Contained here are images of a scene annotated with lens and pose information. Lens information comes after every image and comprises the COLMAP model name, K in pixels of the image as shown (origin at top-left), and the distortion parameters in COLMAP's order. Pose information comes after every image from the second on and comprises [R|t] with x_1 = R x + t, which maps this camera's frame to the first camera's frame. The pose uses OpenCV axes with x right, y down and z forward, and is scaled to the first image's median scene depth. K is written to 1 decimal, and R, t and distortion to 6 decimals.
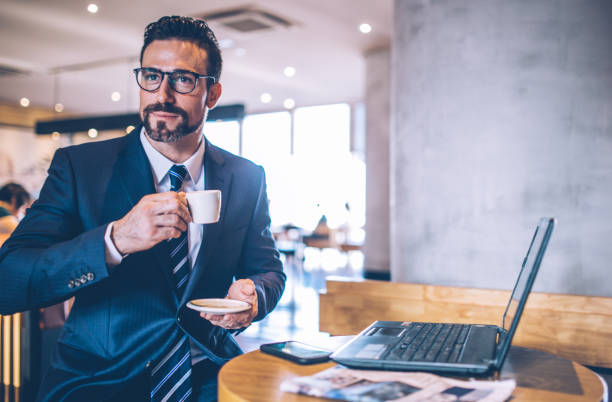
lens RADIAL K [[491.6, 0, 306.0], [0, 491.6, 202.4], [0, 0, 1]] dist [-0.039723, -0.011041]
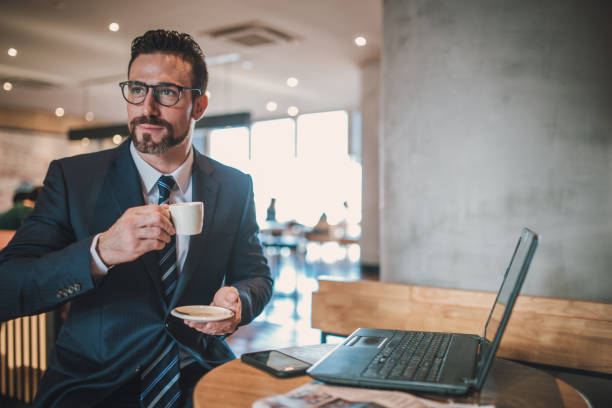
lens RADIAL K [[418.8, 0, 305.6], [0, 418.8, 202.3], [0, 0, 1]] dist [-0.041067, 0.006694]
pose [[0.999378, -0.002996, -0.035150, 0.059502], [0.003755, 0.999760, 0.021563, -0.036200], [0.035077, -0.021681, 0.999149, 0.125691]]
